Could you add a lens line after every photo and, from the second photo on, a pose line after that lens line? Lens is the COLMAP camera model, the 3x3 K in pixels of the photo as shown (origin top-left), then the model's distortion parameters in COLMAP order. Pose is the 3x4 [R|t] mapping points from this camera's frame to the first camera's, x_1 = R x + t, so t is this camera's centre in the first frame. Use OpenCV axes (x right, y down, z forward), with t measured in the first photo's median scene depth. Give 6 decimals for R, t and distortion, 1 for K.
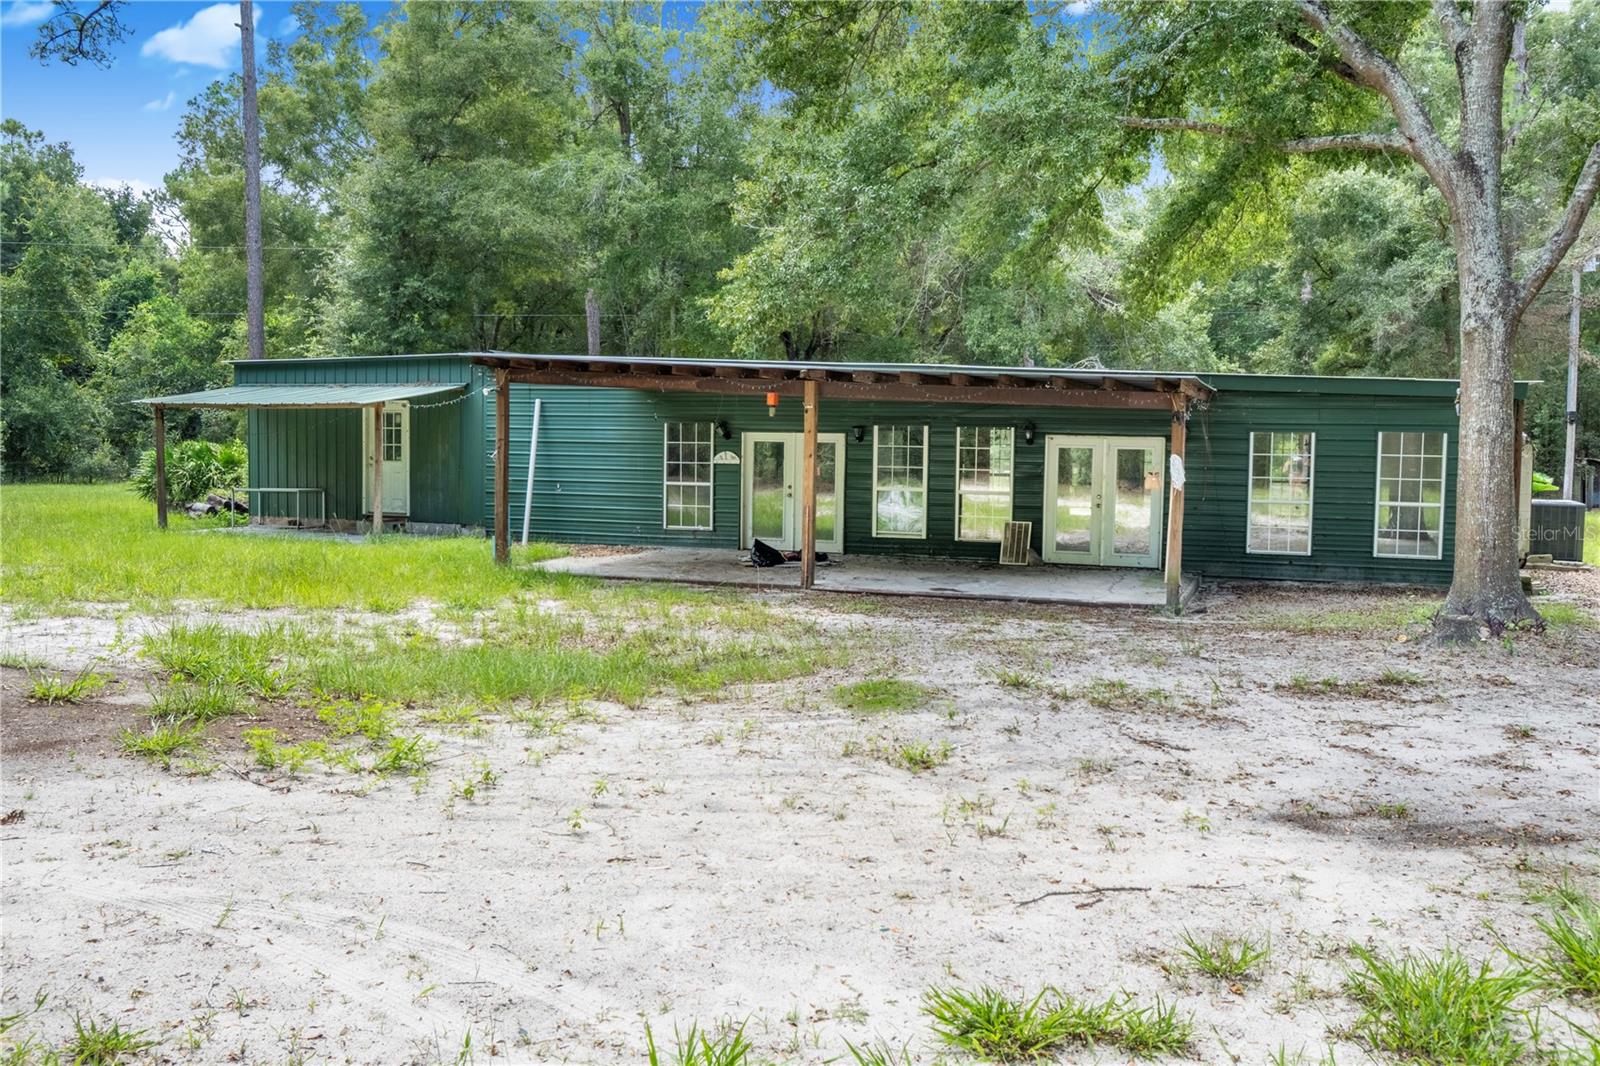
lens RADIAL K [[1384.8, 0, 800.2], [0, 1384.8, 532.6], [0, 0, 1]] dist [-0.013254, -0.000589]
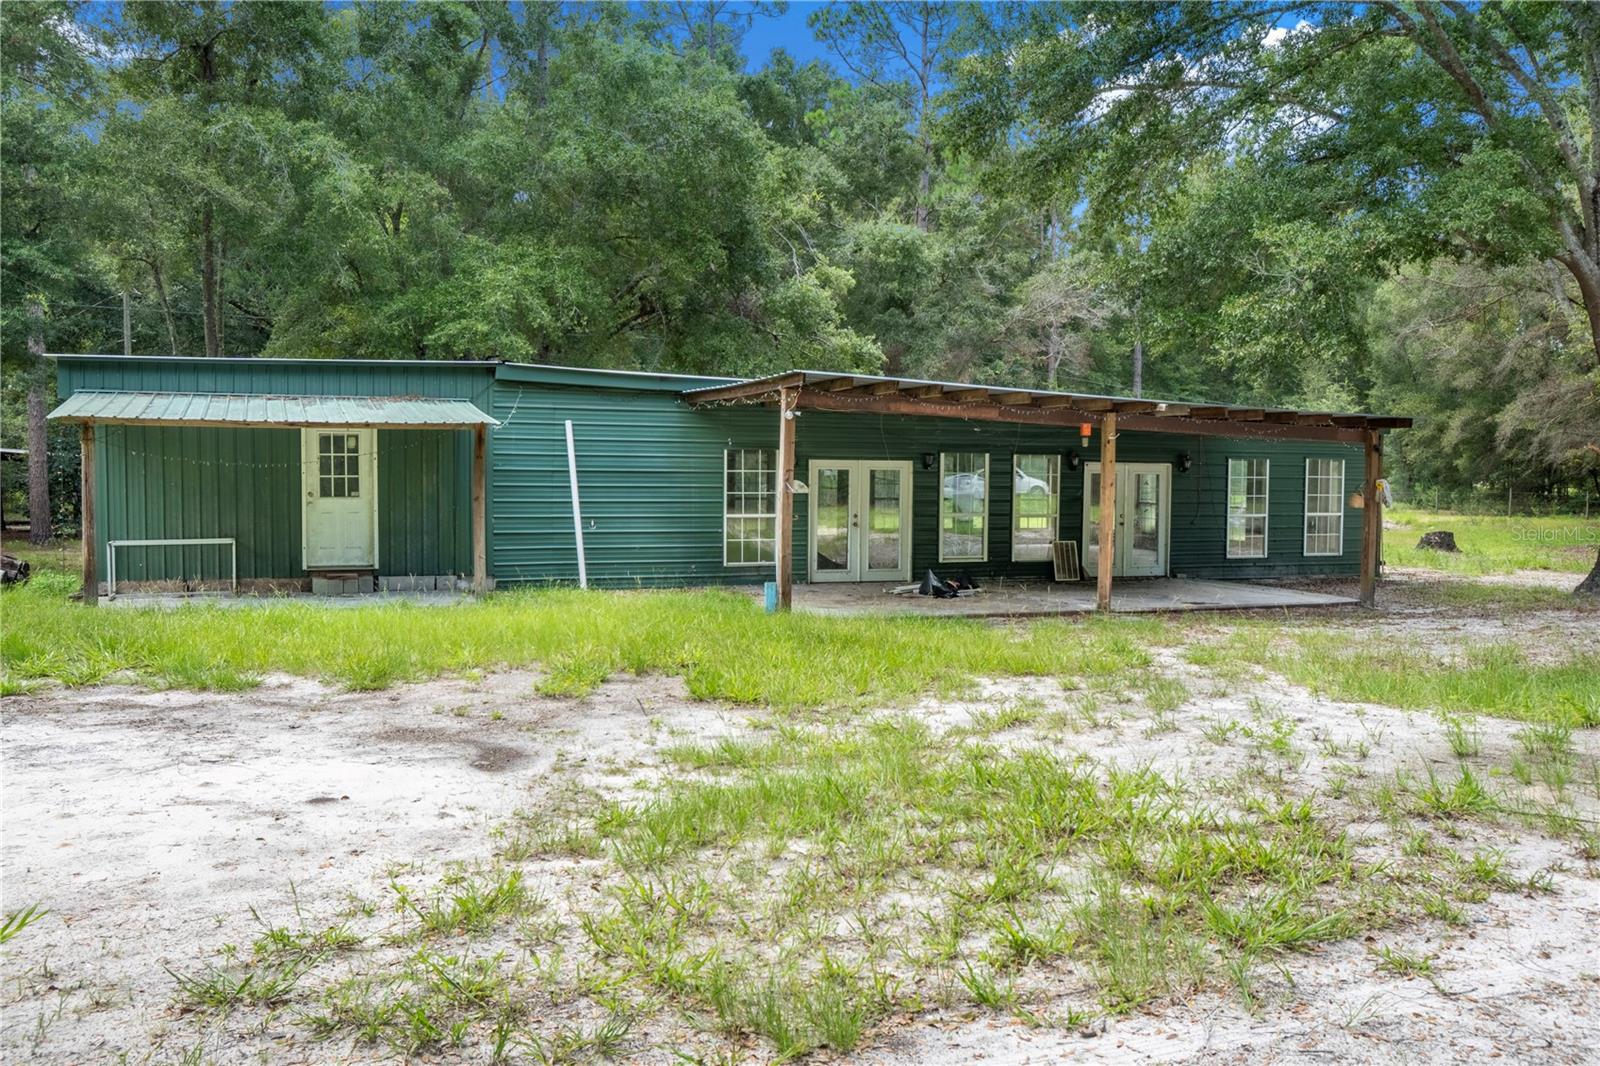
lens RADIAL K [[1384.8, 0, 800.1], [0, 1384.8, 534.6], [0, 0, 1]] dist [-0.013254, -0.000589]
pose [[0.762287, -0.040616, 0.645964, -0.646754], [0.045912, 0.998908, 0.008629, -0.028924], [-0.645609, 0.023080, 0.763319, 0.276984]]
